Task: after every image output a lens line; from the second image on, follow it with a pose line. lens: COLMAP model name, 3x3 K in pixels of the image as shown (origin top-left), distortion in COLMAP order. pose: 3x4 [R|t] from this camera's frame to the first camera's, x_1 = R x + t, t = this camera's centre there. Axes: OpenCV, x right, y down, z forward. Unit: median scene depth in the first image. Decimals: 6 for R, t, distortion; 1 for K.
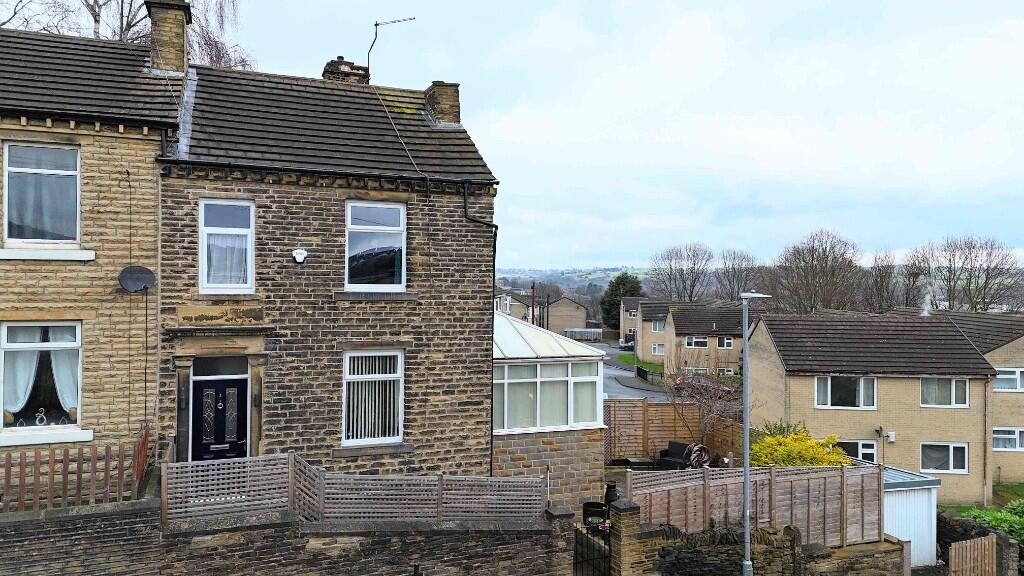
lens RADIAL K [[789.1, 0, 539.8], [0, 789.1, 285.8], [0, 0, 1]] dist [0.090394, -0.088256]
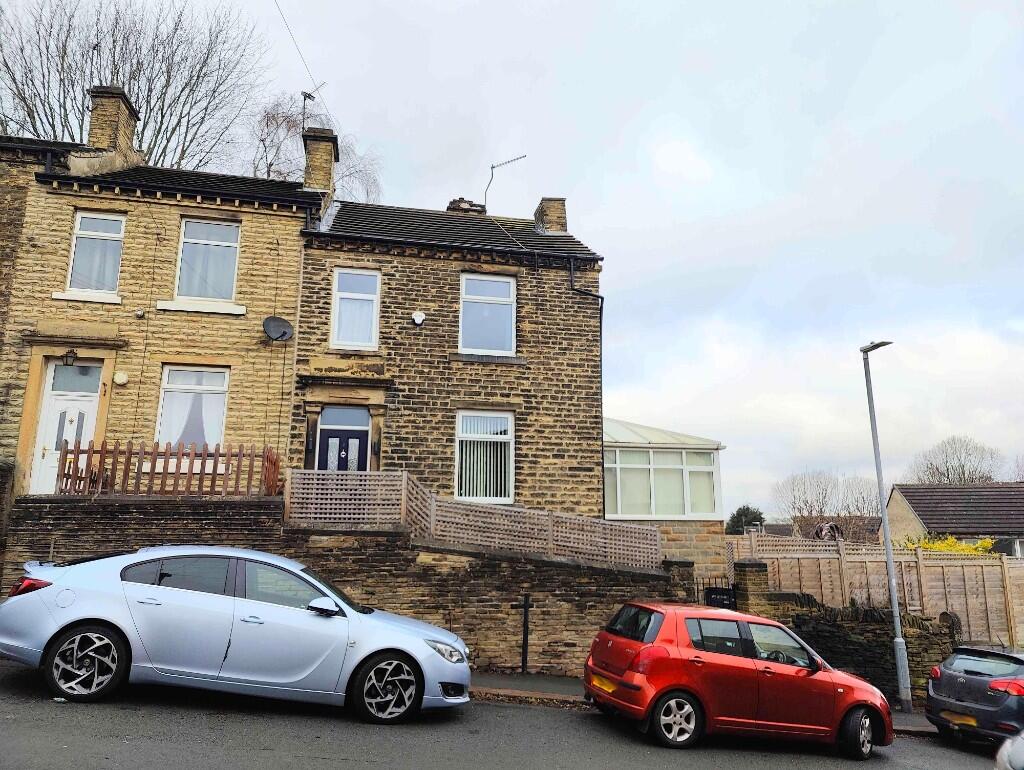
lens RADIAL K [[759.6, 0, 523.2], [0, 759.6, 383.1], [0, 0, 1]] dist [0.017051, -0.021151]
pose [[0.984712, -0.046760, -0.167798, 0.005683], [0.006482, 0.972467, -0.232952, 0.284686], [0.174071, 0.228303, 0.957902, 0.060182]]
